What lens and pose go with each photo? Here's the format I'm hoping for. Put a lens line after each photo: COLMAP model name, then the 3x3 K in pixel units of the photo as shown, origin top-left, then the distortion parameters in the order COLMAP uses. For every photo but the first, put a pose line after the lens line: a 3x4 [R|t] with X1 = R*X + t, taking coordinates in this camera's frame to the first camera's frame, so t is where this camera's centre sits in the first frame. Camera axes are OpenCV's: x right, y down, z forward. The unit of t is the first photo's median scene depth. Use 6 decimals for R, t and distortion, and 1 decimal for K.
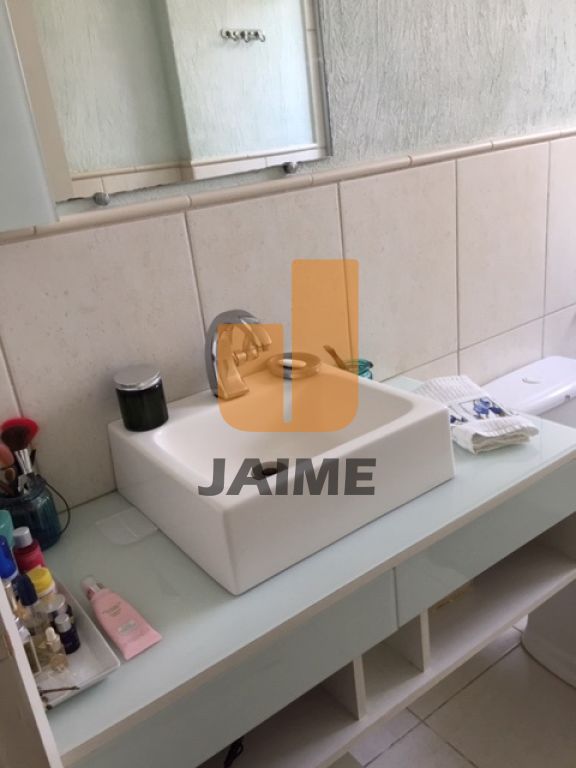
lens RADIAL K [[701.5, 0, 288.0], [0, 701.5, 384.0], [0, 0, 1]] dist [0.001318, 0.002336]
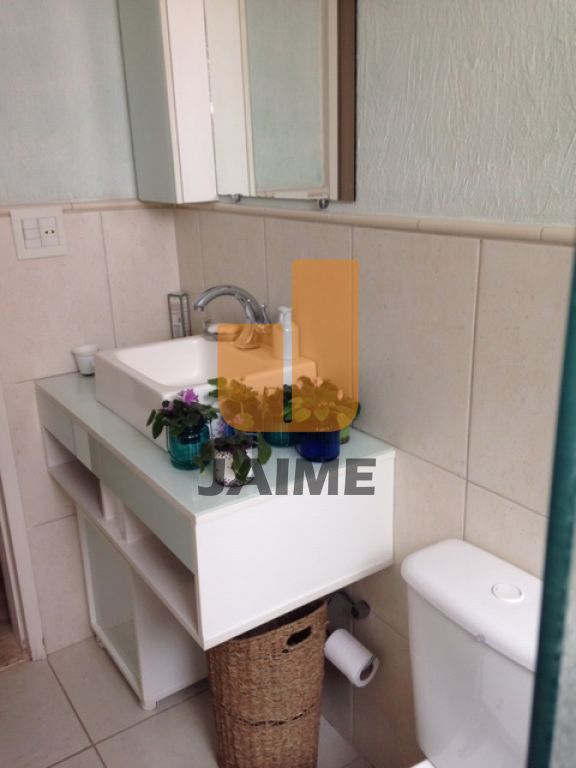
lens RADIAL K [[672.5, 0, 288.0], [0, 672.5, 384.0], [0, 0, 1]] dist [0.157149, -0.241190]
pose [[-0.026764, 0.403258, -0.914695, 1.076840], [-0.357033, 0.850814, 0.385542, -0.430506], [0.933708, 0.336895, 0.121205, 0.829369]]
